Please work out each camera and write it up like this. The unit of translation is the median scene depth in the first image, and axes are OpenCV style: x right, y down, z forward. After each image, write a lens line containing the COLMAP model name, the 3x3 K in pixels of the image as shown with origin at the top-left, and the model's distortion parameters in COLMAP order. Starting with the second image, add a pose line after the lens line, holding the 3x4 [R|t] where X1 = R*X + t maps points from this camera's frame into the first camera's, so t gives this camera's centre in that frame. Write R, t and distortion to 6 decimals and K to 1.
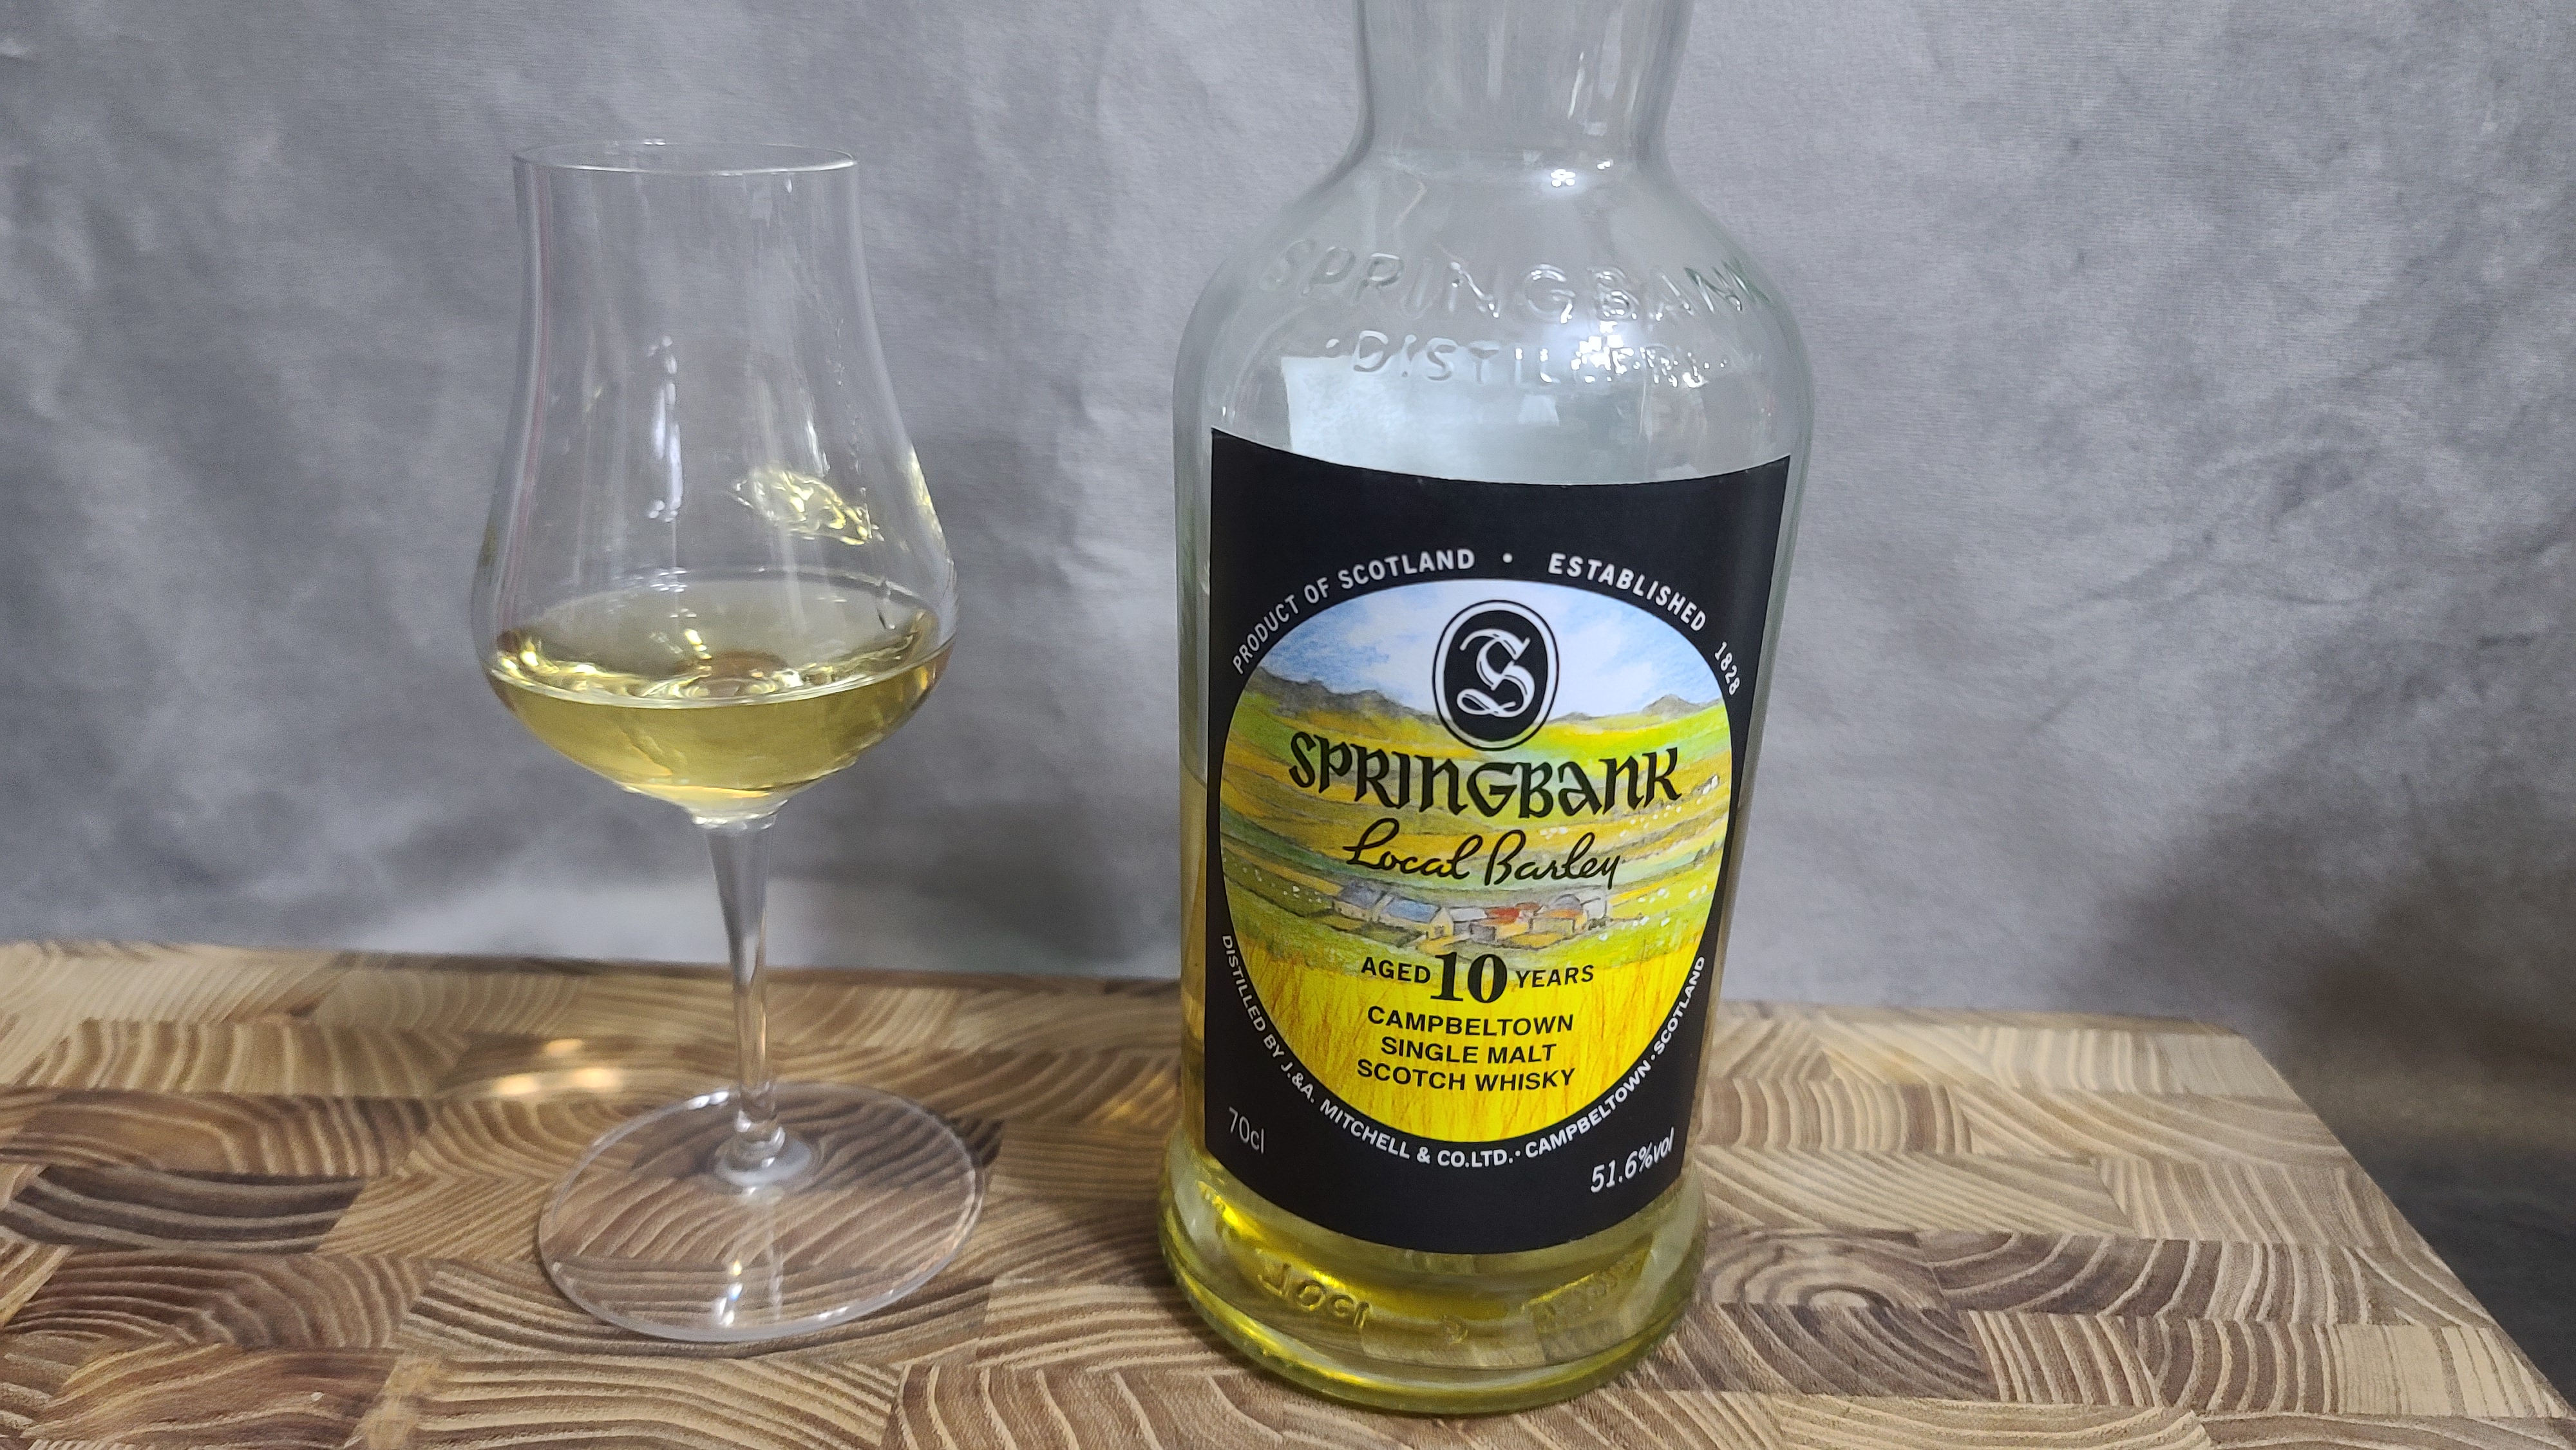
lens RADIAL K [[2091.9, 0, 1284.2], [0, 2091.9, 732.1], [0, 0, 1]] dist [0.018737, -0.041423]
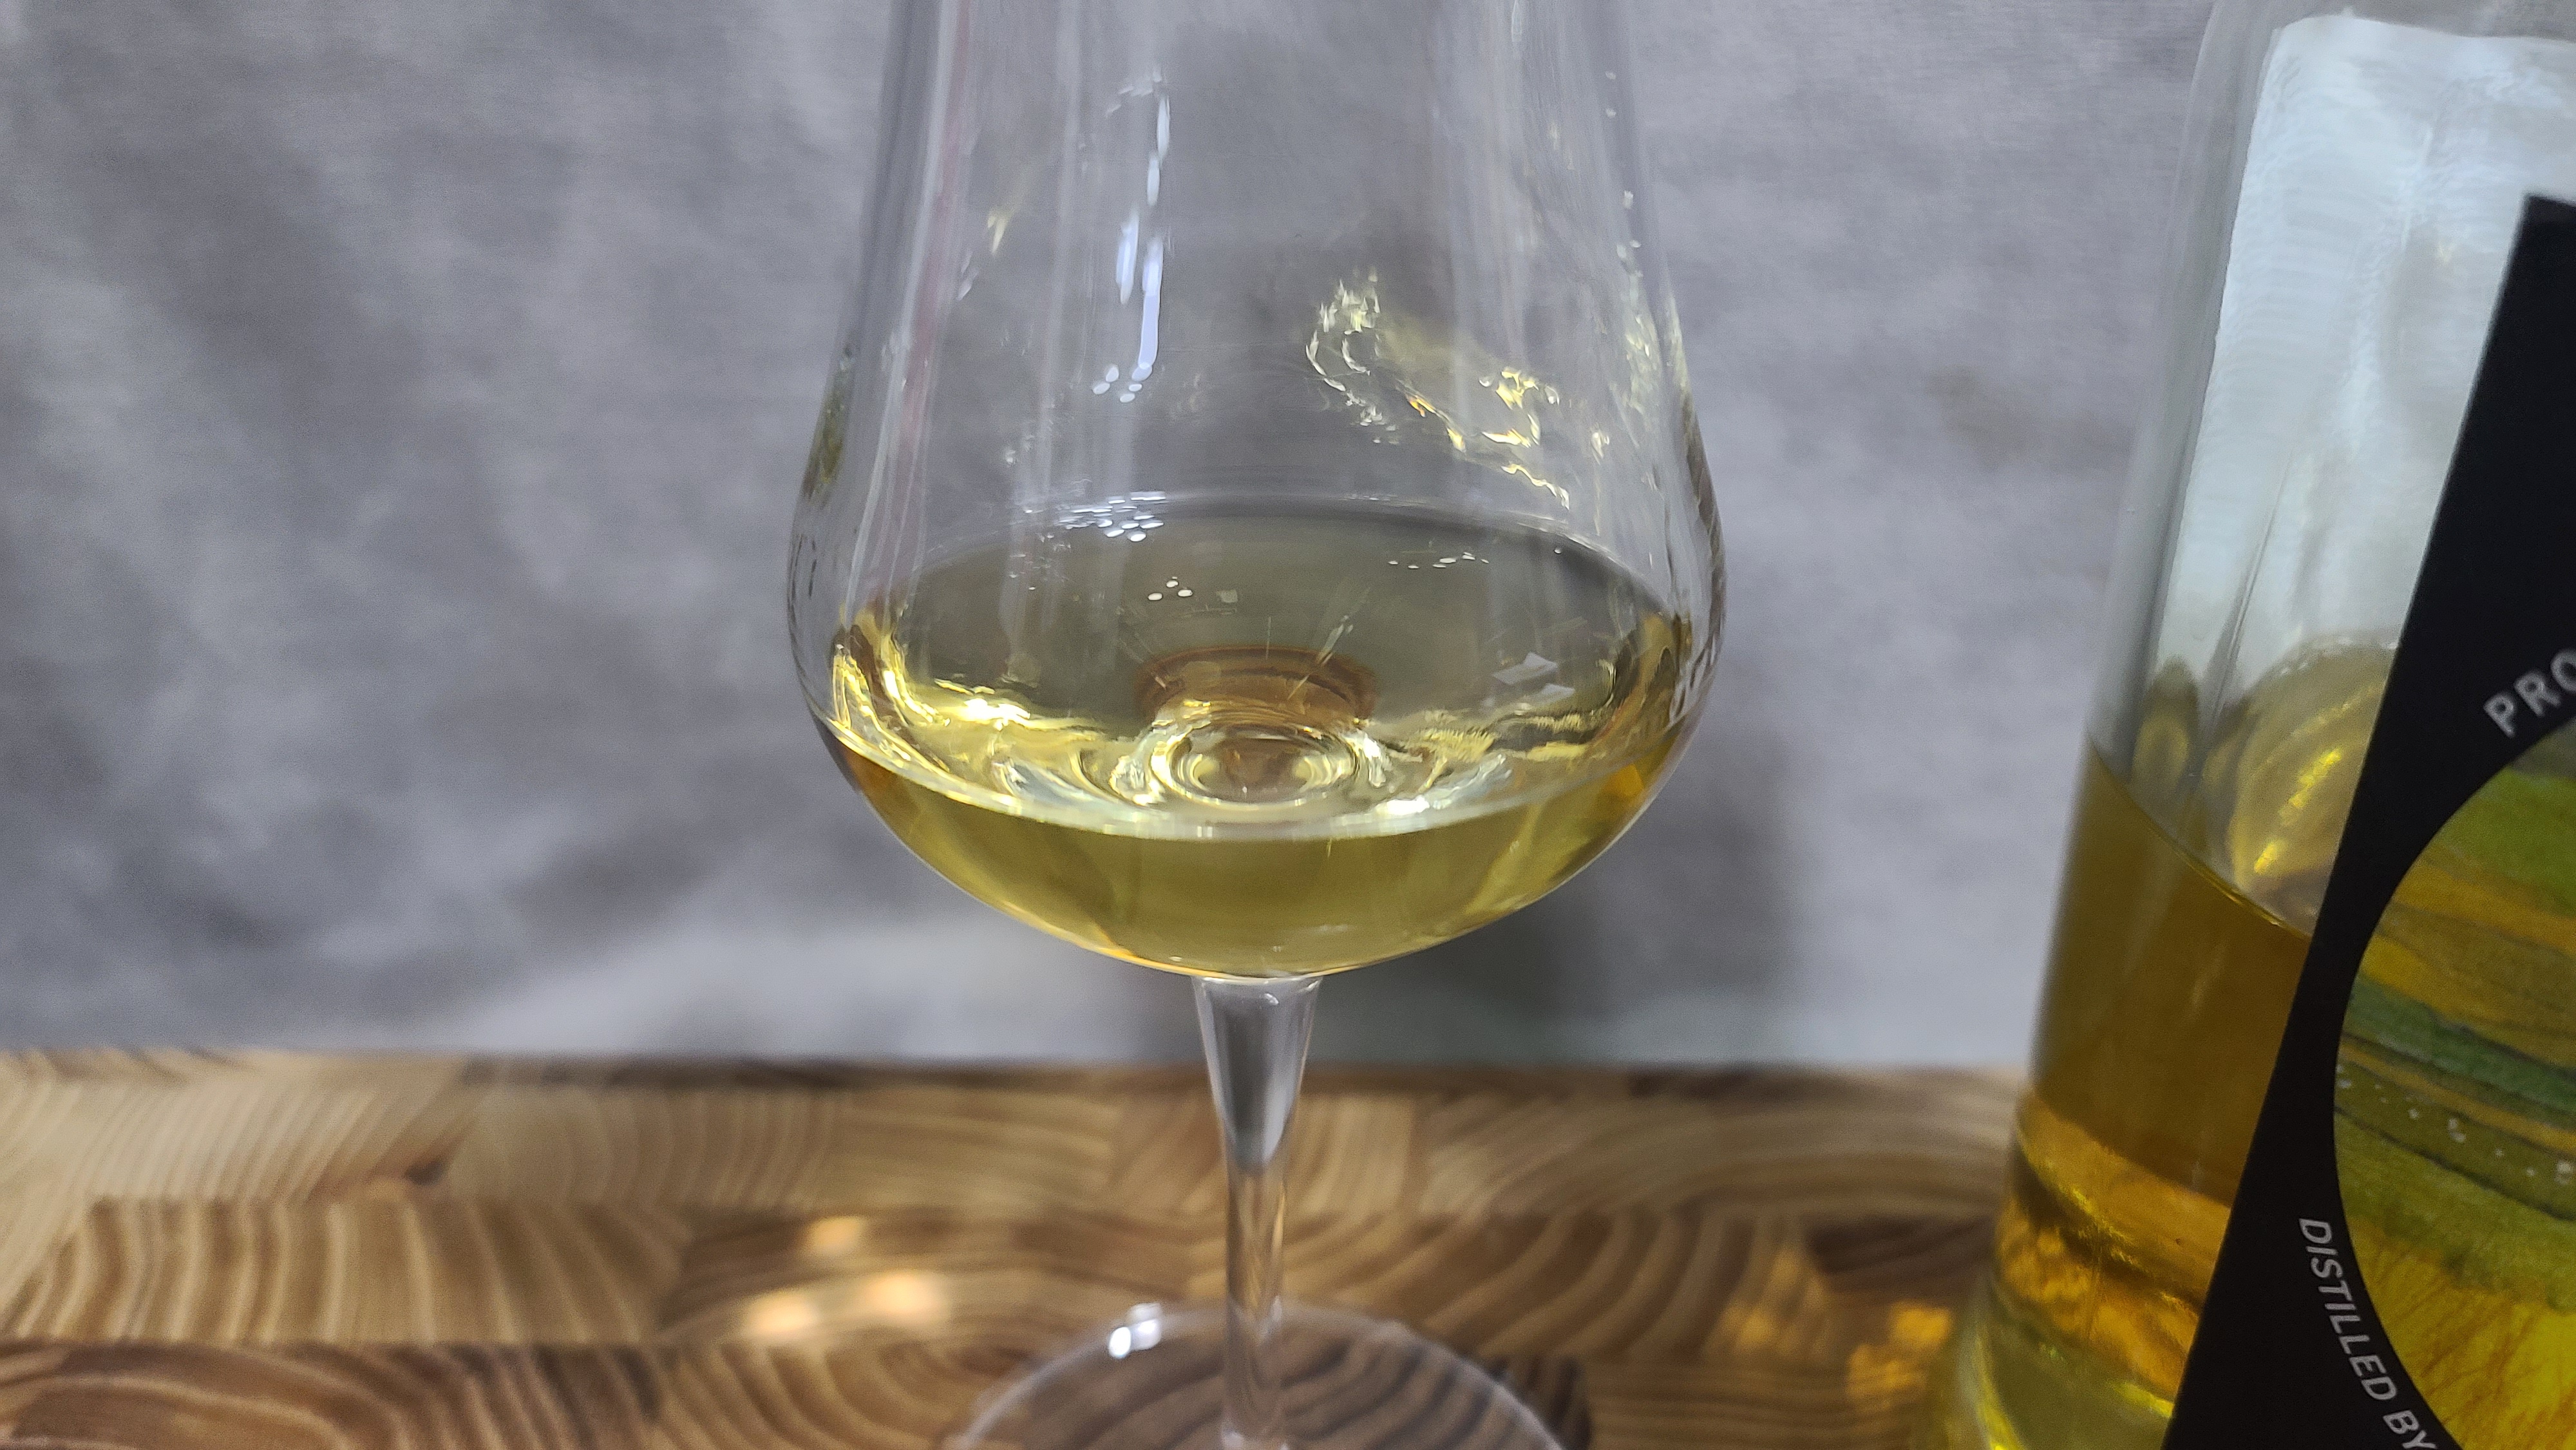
lens RADIAL K [[2132.8, 0, 1246.8], [0, 2132.8, 740.0], [0, 0, 1]] dist [-0.047210, 0.026773]
pose [[0.999528, -0.026494, -0.015555, -0.215410], [0.027873, 0.994945, 0.096479, -0.058304], [0.012921, -0.096867, 0.995213, 0.393110]]
